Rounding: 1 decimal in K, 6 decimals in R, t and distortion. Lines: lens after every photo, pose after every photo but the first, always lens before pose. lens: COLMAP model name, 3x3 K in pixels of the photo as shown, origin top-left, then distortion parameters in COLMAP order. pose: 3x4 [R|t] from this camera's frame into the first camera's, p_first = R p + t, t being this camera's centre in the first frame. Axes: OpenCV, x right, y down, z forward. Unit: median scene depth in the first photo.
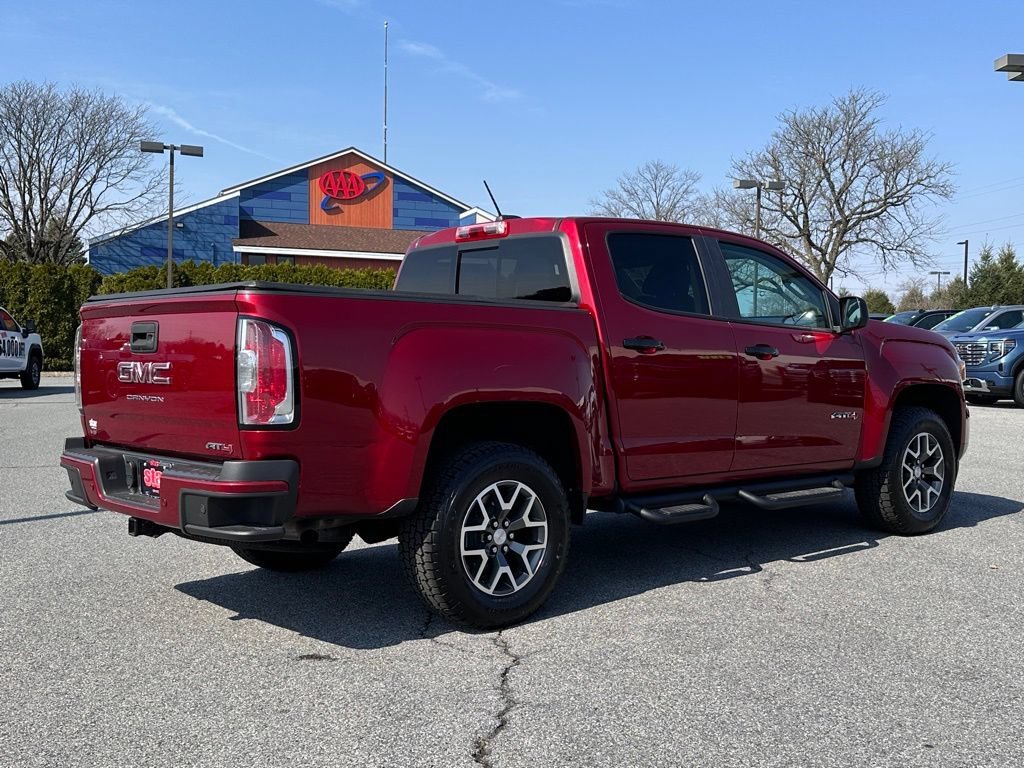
lens RADIAL K [[1159.6, 0, 506.6], [0, 1159.6, 388.1], [0, 0, 1]] dist [0.045543, 0.000000]
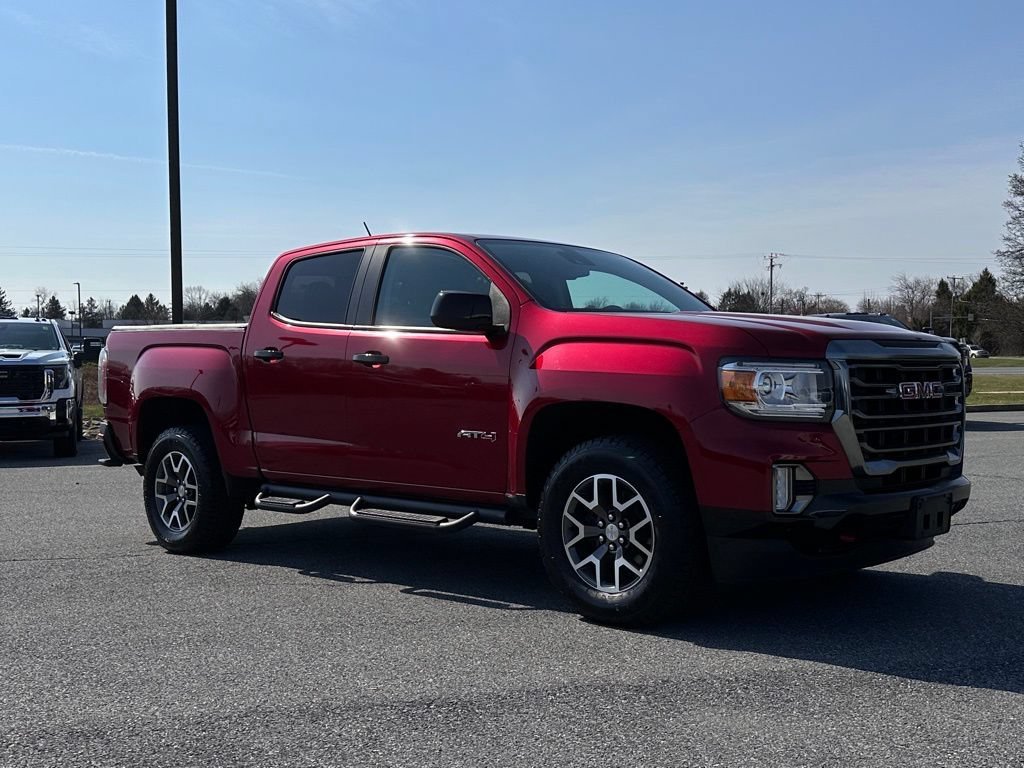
lens RADIAL K [[1136.5, 0, 533.4], [0, 1136.5, 386.5], [0, 0, 1]] dist [0.099897, 0.000000]
pose [[0.112465, 0.013410, -0.993565, 1.438823], [-0.024301, 0.999647, 0.010741, -0.027057], [0.993358, 0.022937, 0.112751, 1.255553]]
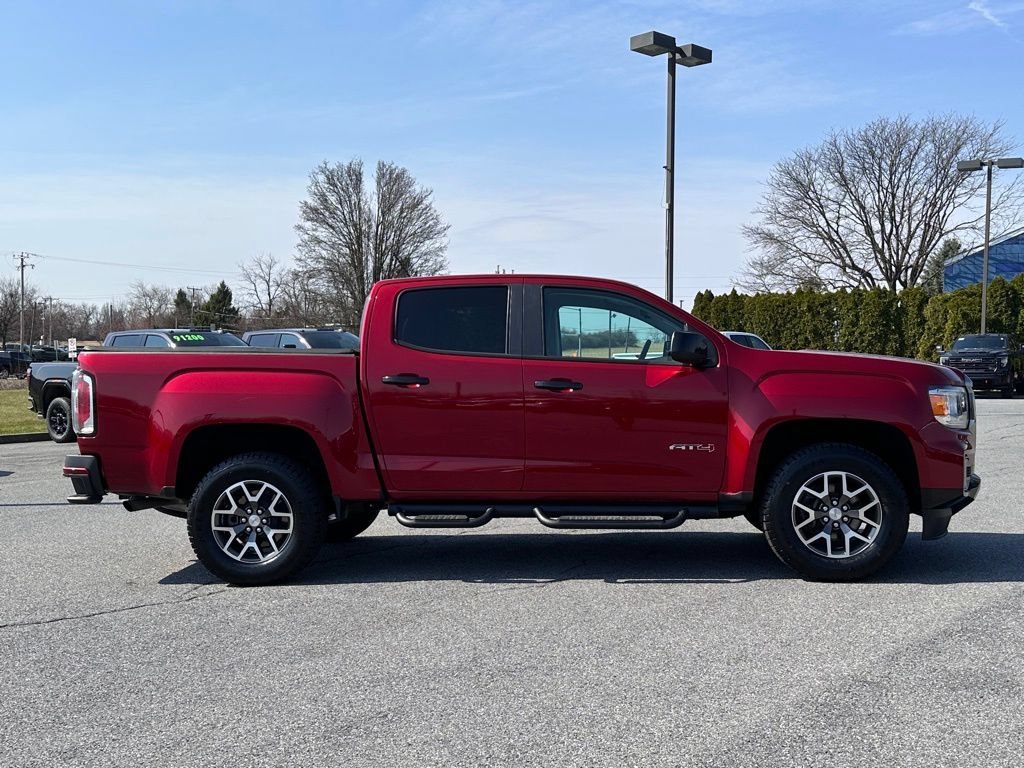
lens RADIAL K [[1136.5, 0, 524.7], [0, 1136.5, 404.0], [0, 0, 1]] dist [0.099897, 0.000000]
pose [[0.699656, 0.014892, -0.714325, 1.184615], [-0.014385, 0.999874, 0.006756, -0.025360], [0.714335, 0.005549, 0.699782, 0.268329]]
